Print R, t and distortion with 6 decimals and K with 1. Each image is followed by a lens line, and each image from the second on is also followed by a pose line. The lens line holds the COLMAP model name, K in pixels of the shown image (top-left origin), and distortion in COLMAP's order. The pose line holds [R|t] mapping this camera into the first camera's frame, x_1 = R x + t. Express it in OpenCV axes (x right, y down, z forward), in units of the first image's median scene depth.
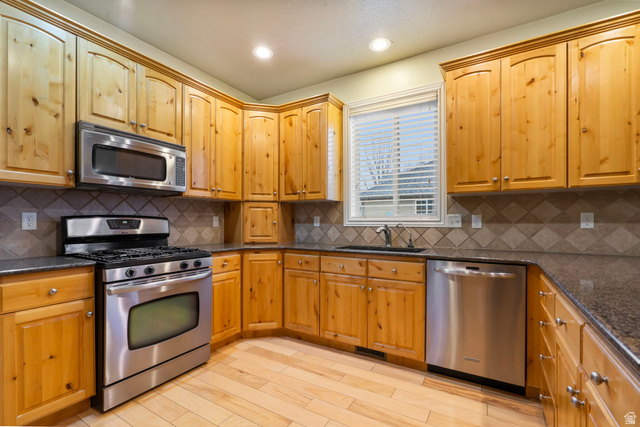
lens RADIAL K [[293.1, 0, 319.5], [0, 293.1, 220.2], [0, 0, 1]] dist [0.000139, -0.000104]
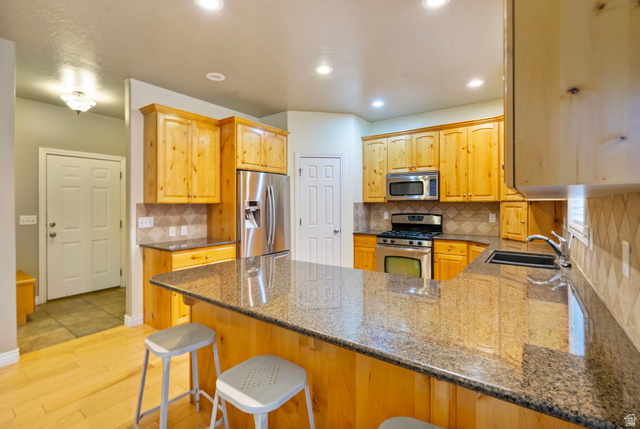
lens RADIAL K [[293.1, 0, 320.4], [0, 293.1, 209.5], [0, 0, 1]] dist [0.000139, -0.000104]
pose [[-0.073071, 0.018628, -0.997153, 1.140529], [0.010440, 0.999785, 0.017912, -0.074975], [0.997272, -0.009102, -0.073250, 0.464245]]
